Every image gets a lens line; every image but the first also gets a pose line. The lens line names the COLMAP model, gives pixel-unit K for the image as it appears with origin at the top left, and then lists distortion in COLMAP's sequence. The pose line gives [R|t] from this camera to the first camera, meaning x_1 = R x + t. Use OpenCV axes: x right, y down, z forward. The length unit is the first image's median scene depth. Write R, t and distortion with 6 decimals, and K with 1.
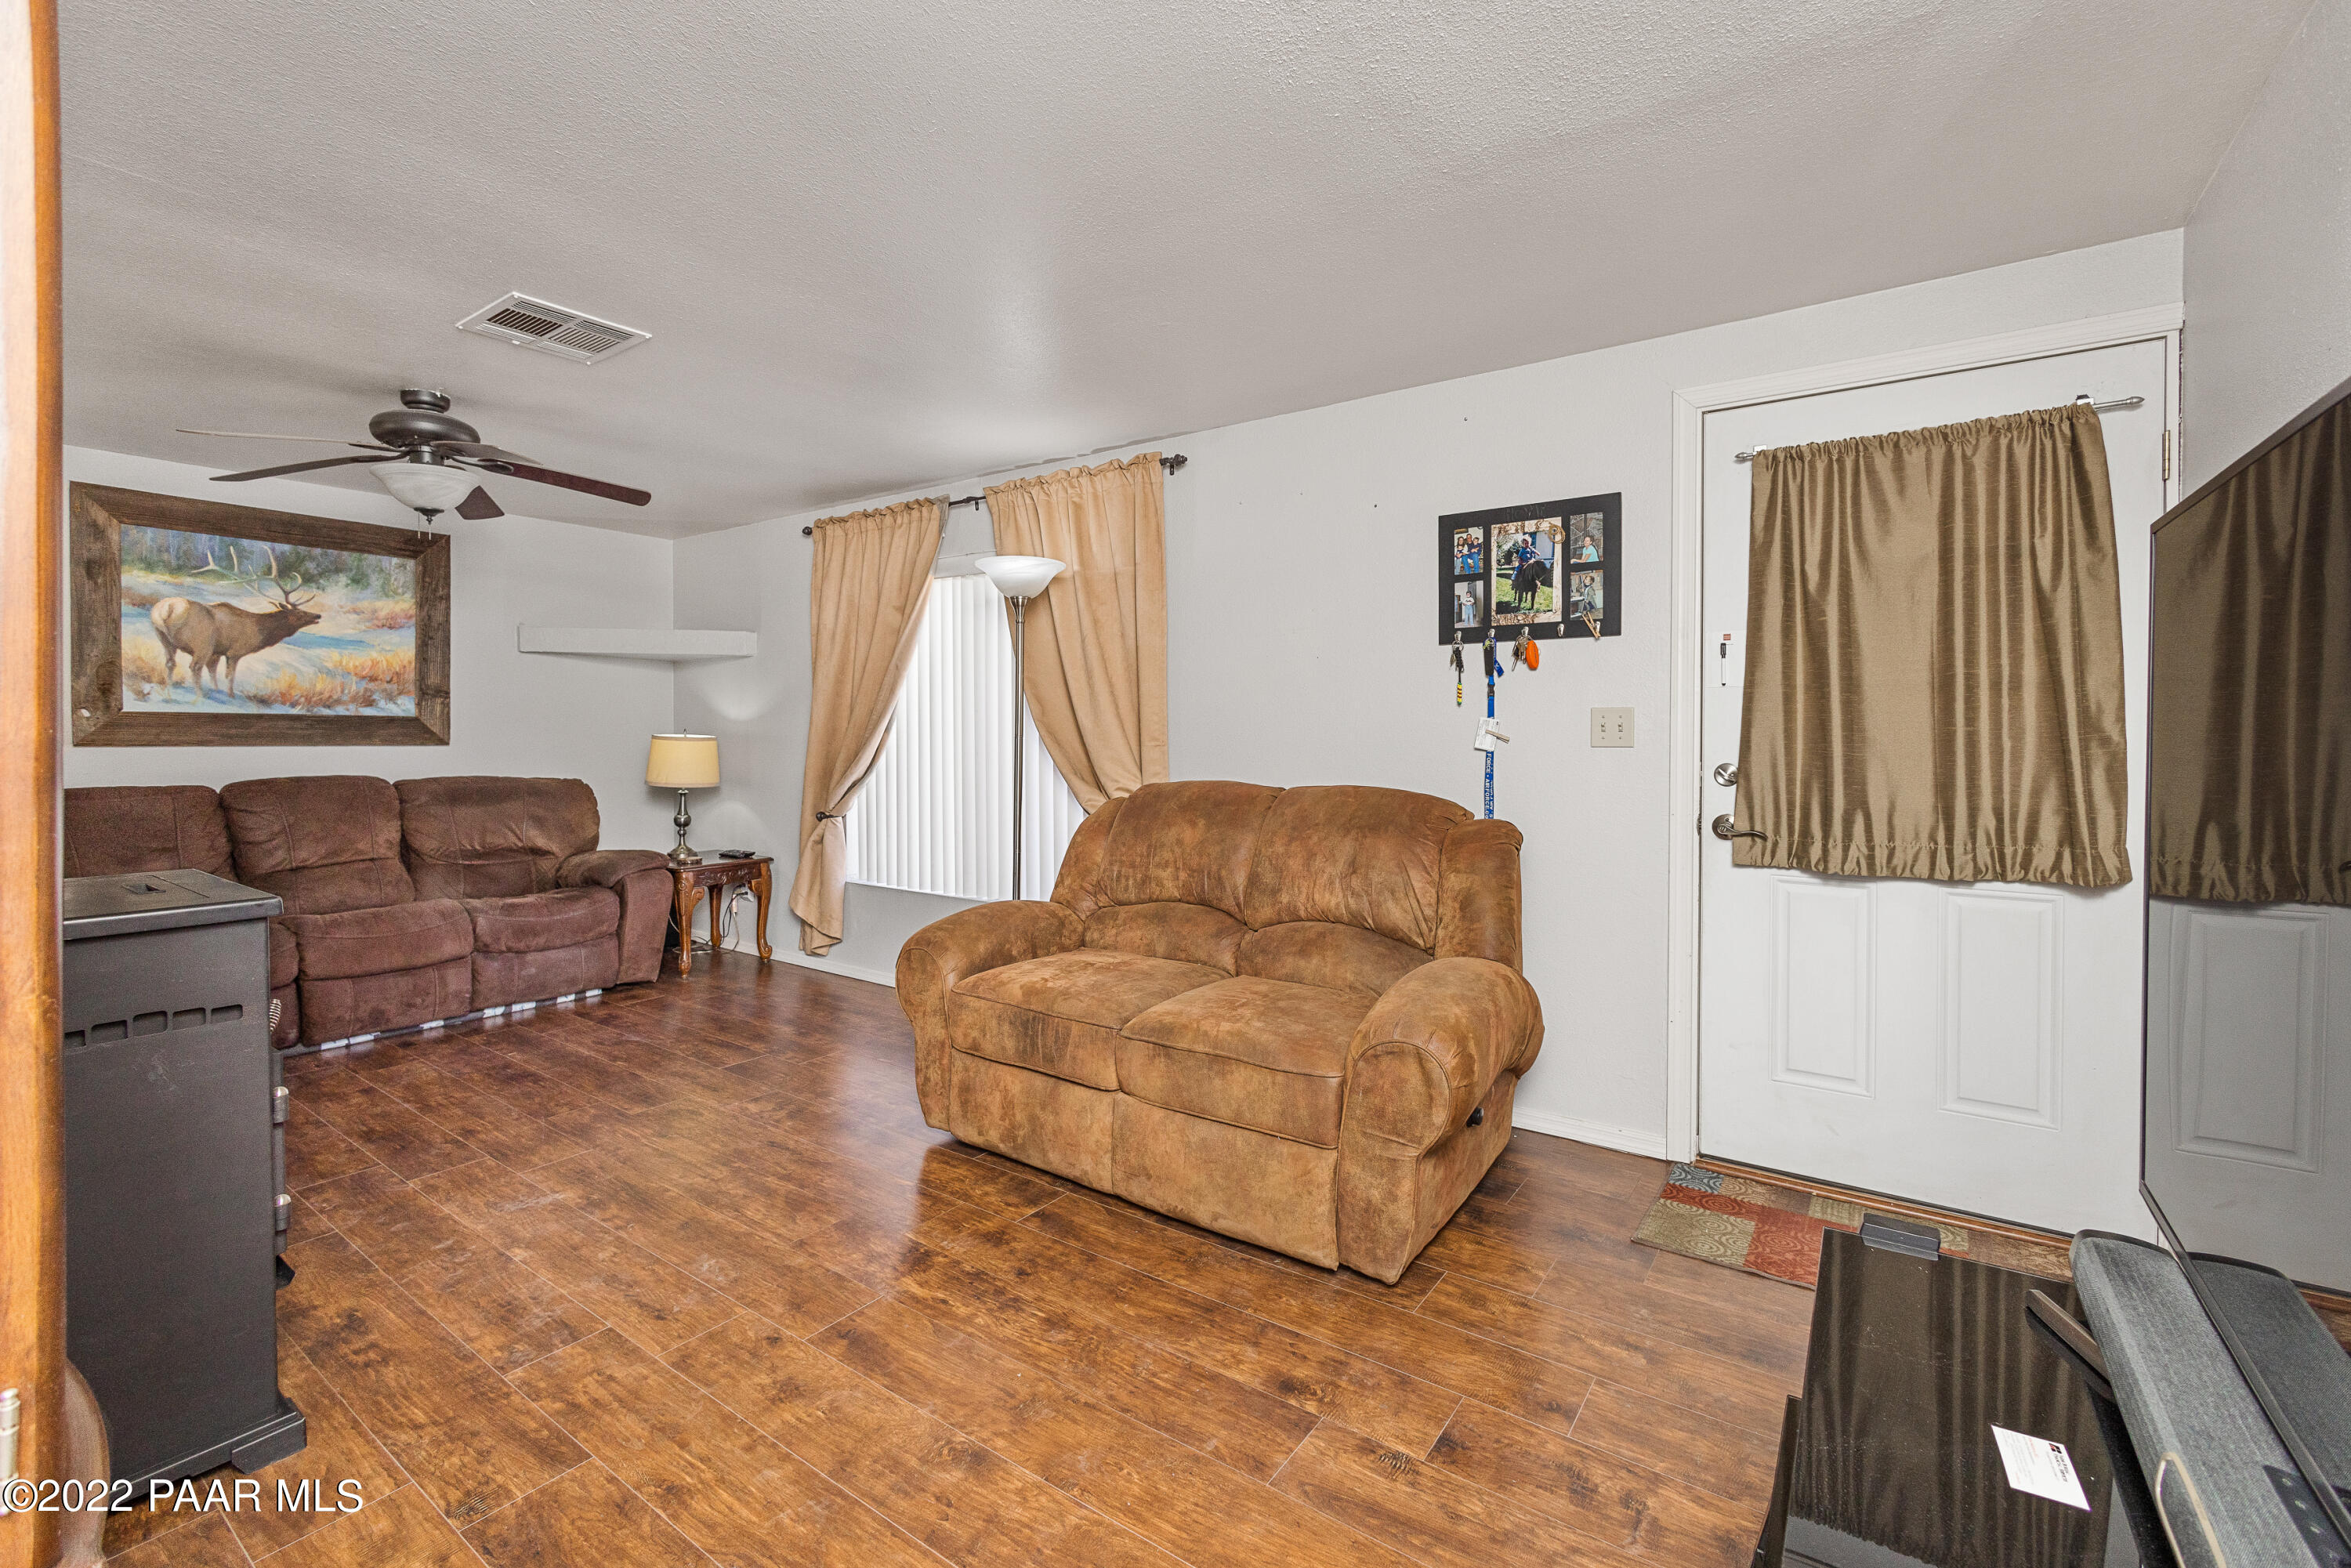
lens RADIAL K [[1012.0, 0, 1166.5], [0, 1012.0, 769.0], [0, 0, 1]] dist [-0.003056, -0.000349]
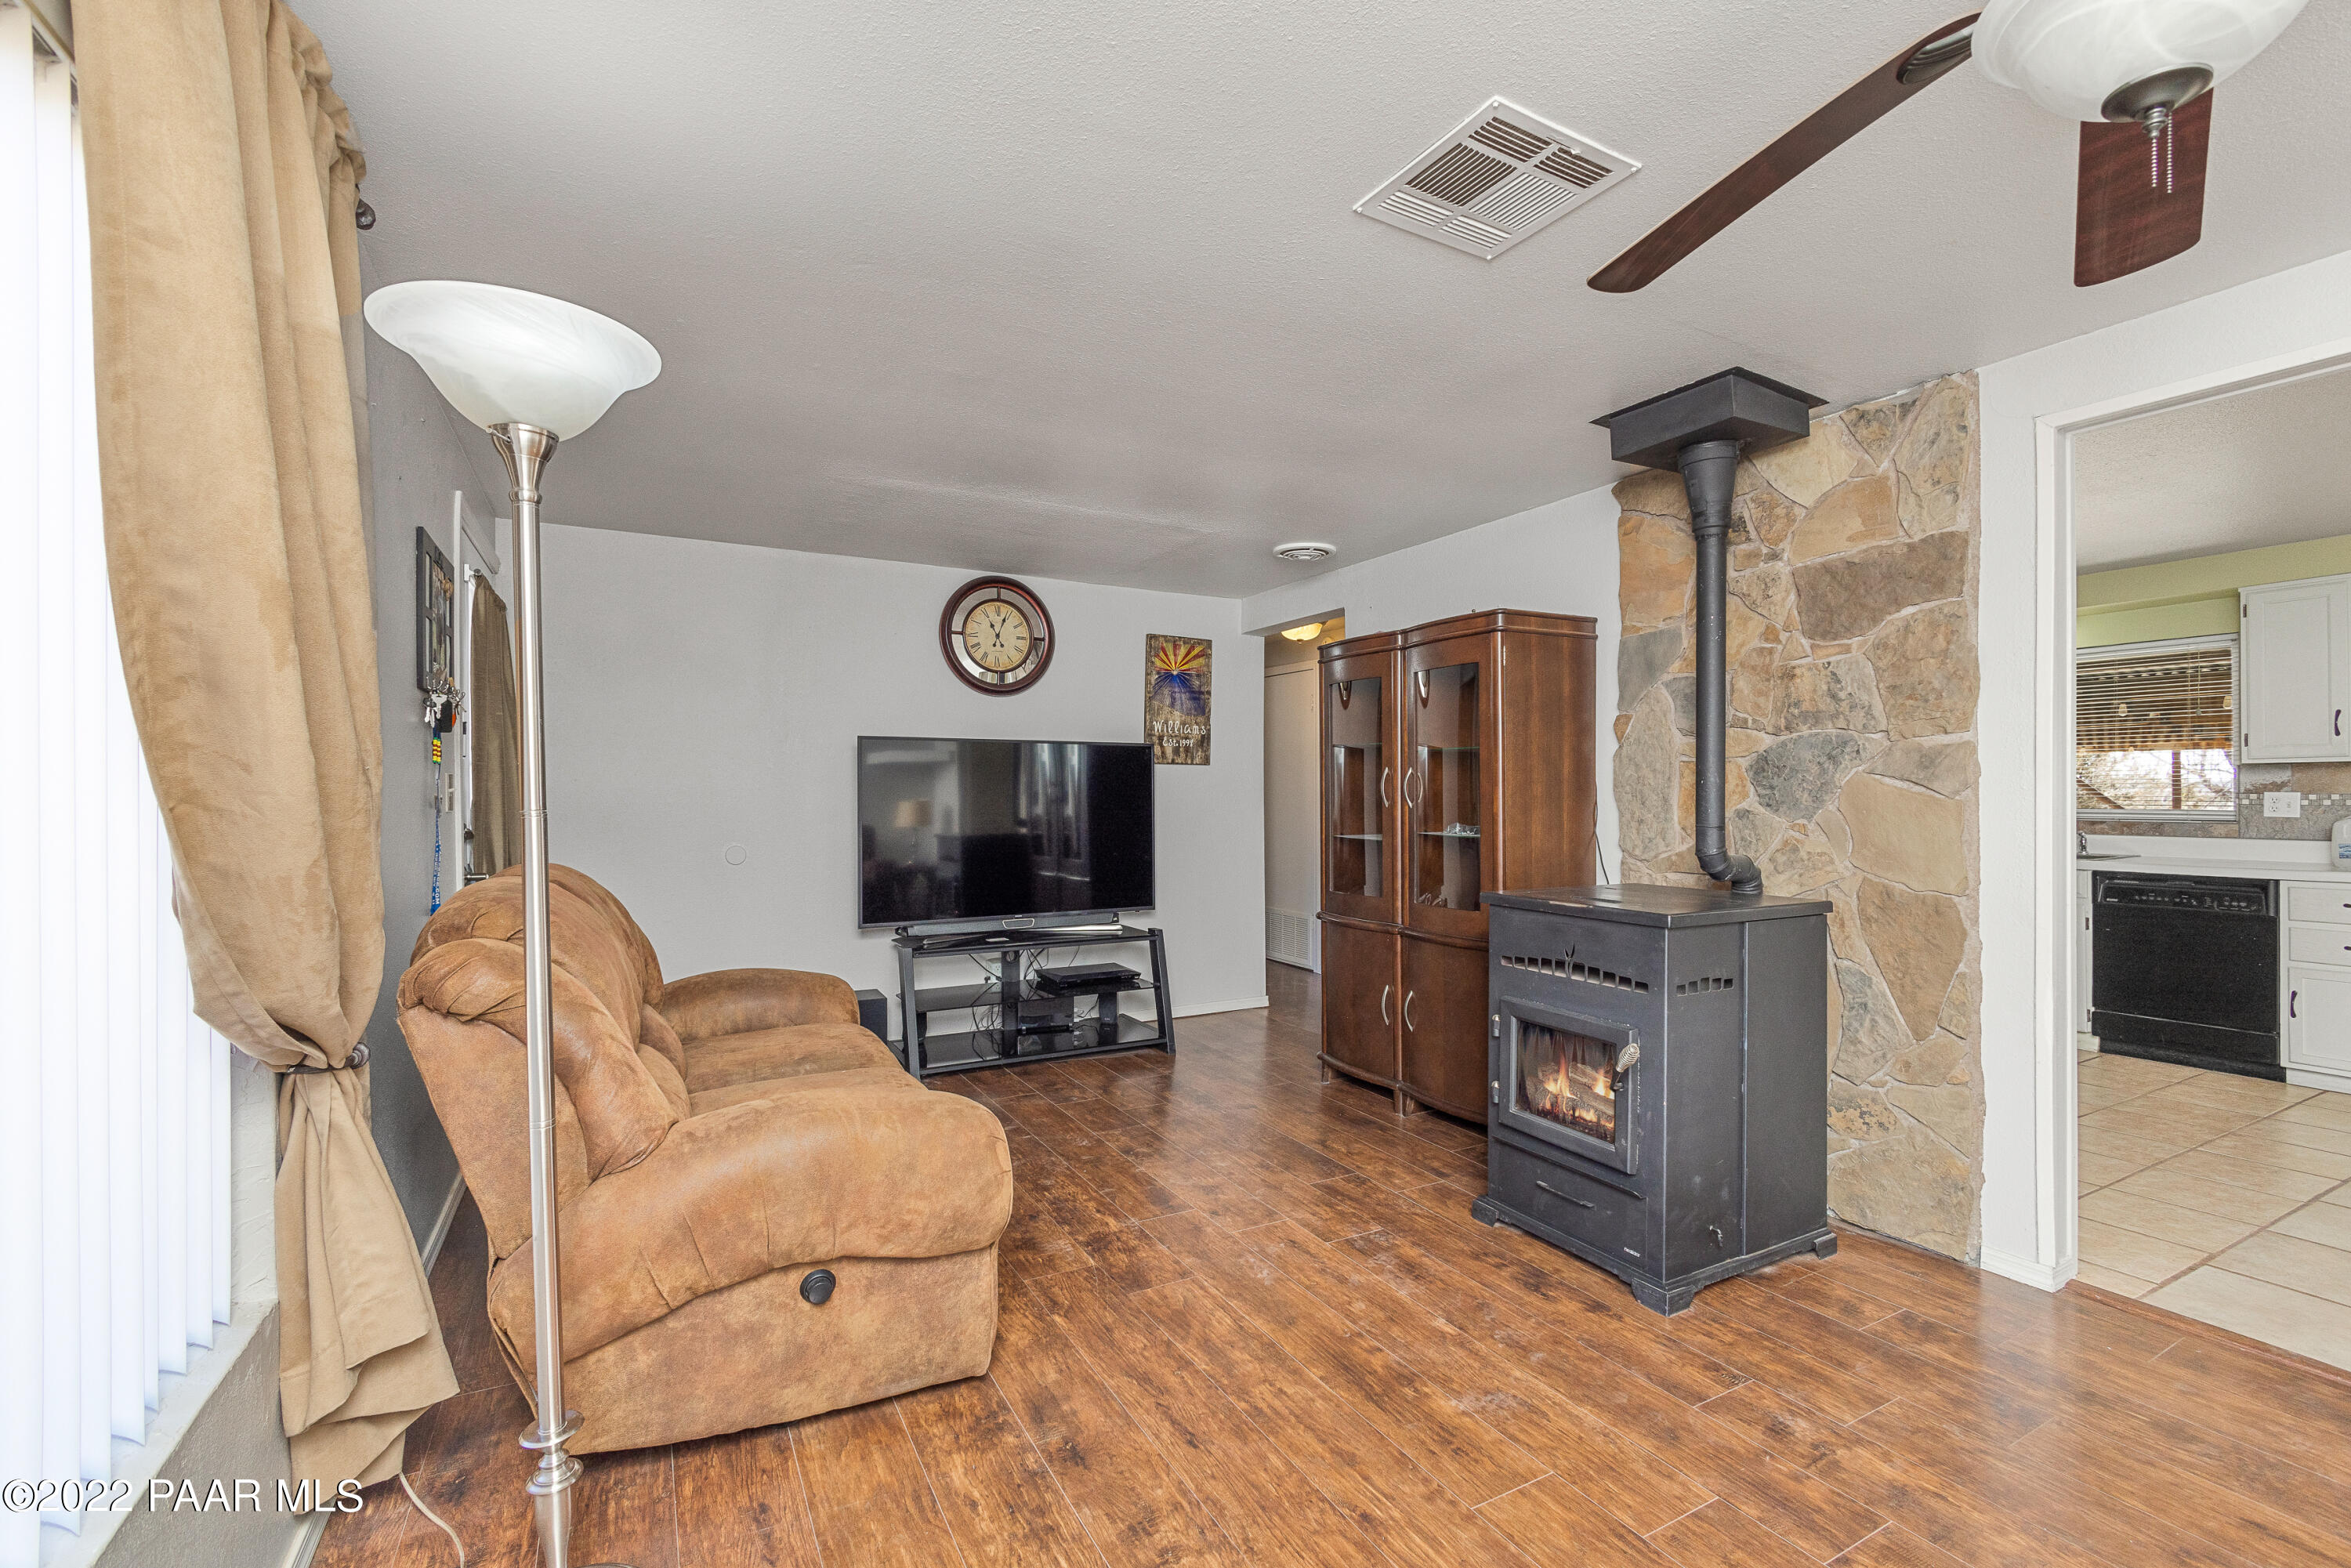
lens RADIAL K [[1019.0, 0, 1181.0], [0, 1019.0, 783.5], [0, 0, 1]] dist [-0.003258, -0.000337]
pose [[-0.901992, 0.002792, 0.431745, -0.612692], [0.014906, 0.999584, 0.024677, -0.056472], [-0.431496, 0.028694, -0.901658, 1.453581]]
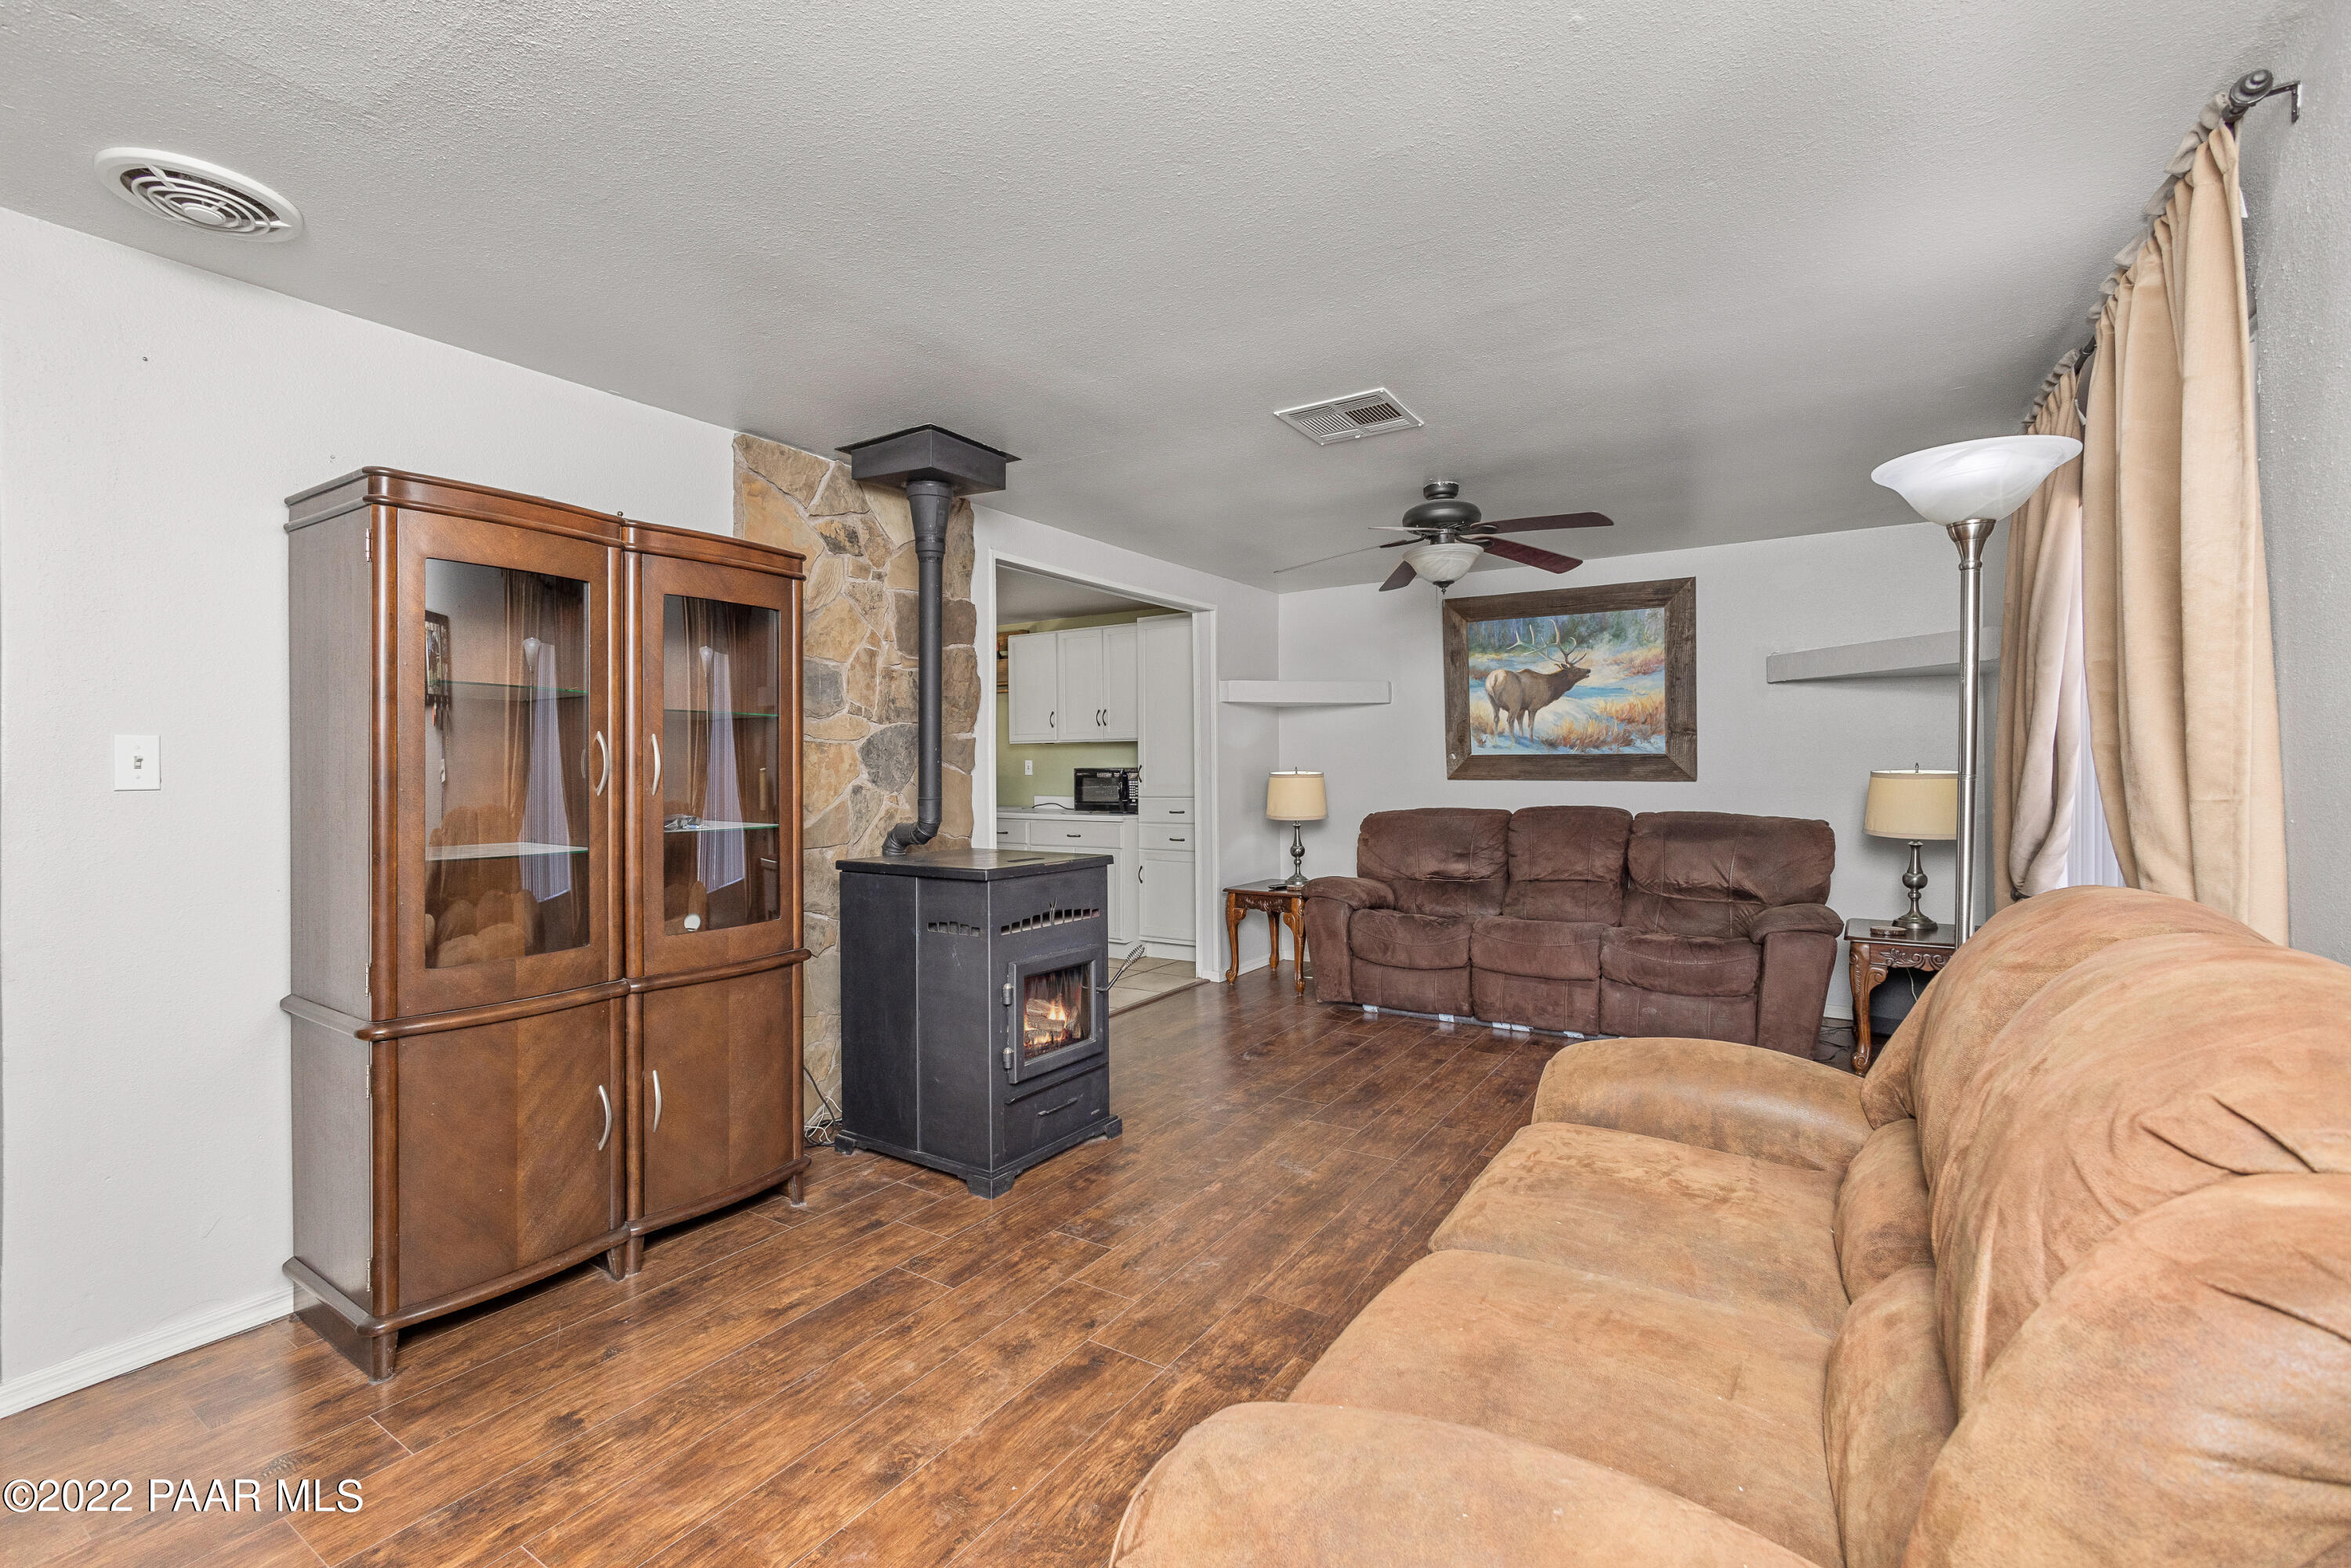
lens RADIAL K [[1012.0, 0, 1166.5], [0, 1012.0, 769.0], [0, 0, 1]] dist [-0.003056, -0.000349]
pose [[0.044529, -0.002272, -0.999005, 0.448320], [-0.029555, 0.999557, -0.003590, -0.024323], [0.998571, 0.029685, 0.044442, 0.635013]]
